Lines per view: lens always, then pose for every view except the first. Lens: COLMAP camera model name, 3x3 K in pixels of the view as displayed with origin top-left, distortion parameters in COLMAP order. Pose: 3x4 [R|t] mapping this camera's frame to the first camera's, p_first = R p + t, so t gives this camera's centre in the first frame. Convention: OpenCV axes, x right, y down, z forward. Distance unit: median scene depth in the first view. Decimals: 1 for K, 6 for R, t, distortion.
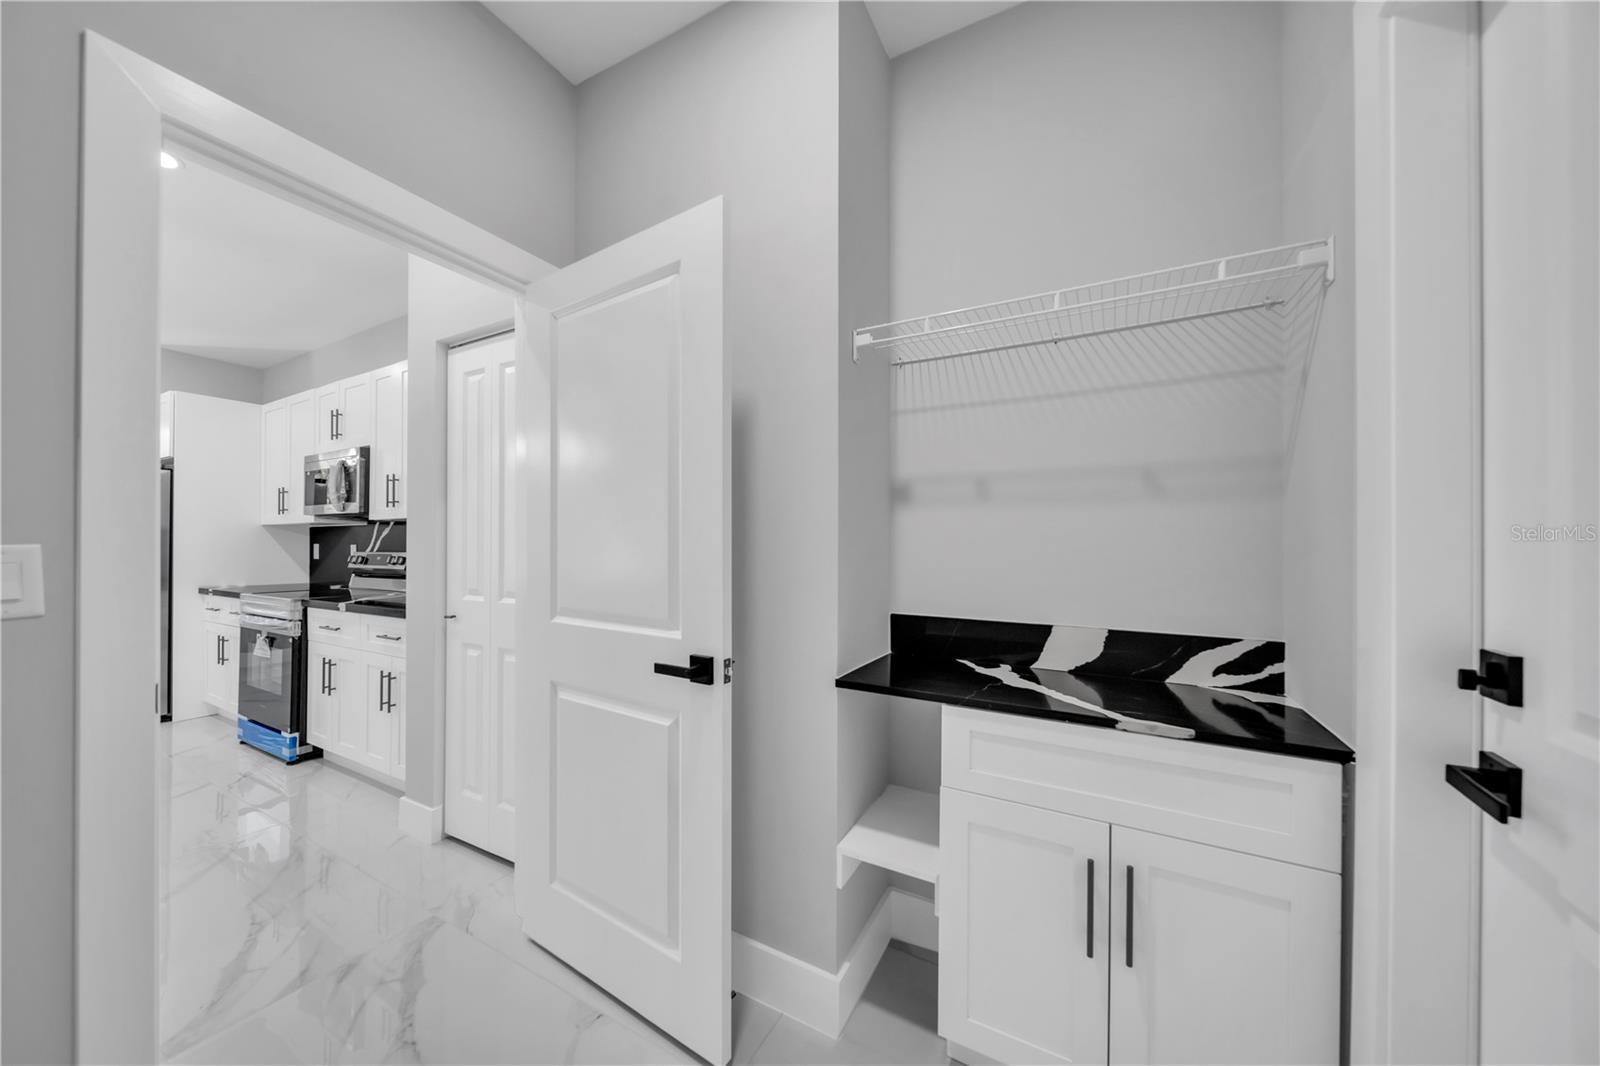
lens RADIAL K [[553.2, 0, 798.2], [0, 553.2, 542.0], [0, 0, 1]] dist [0.000713, 0.000115]
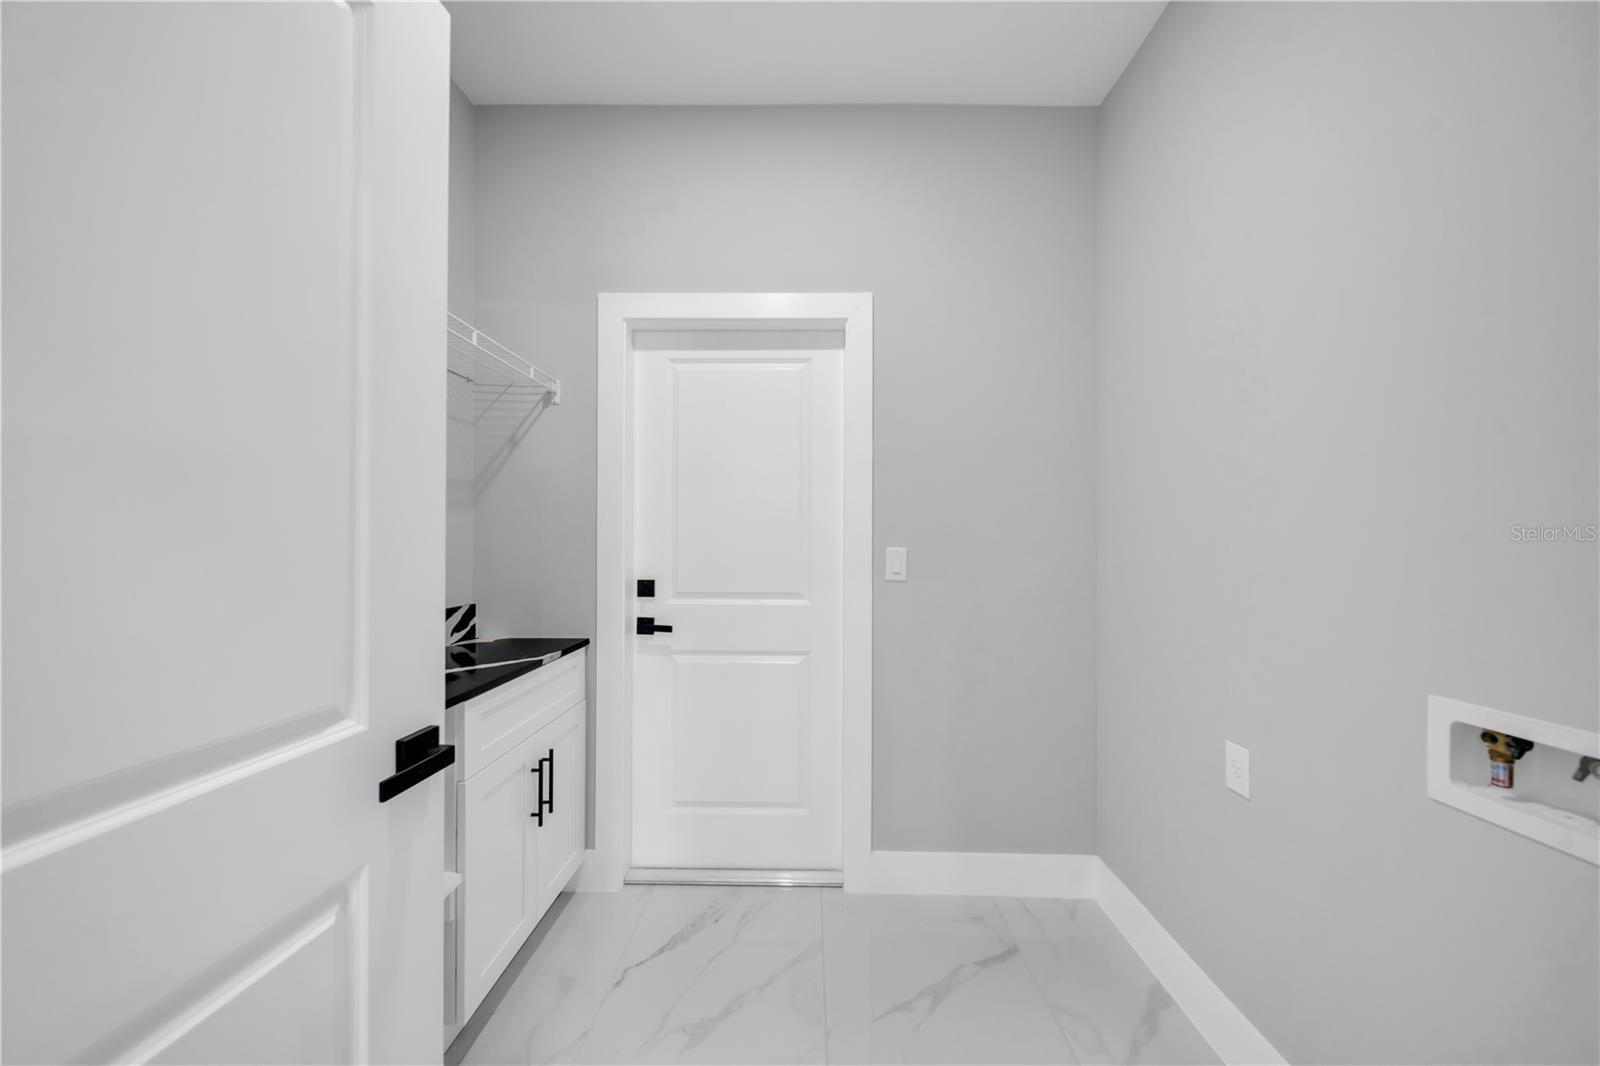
lens RADIAL K [[553.2, 0, 798.2], [0, 553.2, 542.0], [0, 0, 1]] dist [0.000713, 0.000115]
pose [[-0.458265, -0.005101, 0.888801, -1.289203], [-0.009950, 0.999950, 0.000609, -0.002829], [-0.888760, -0.008564, -0.458293, 1.289238]]
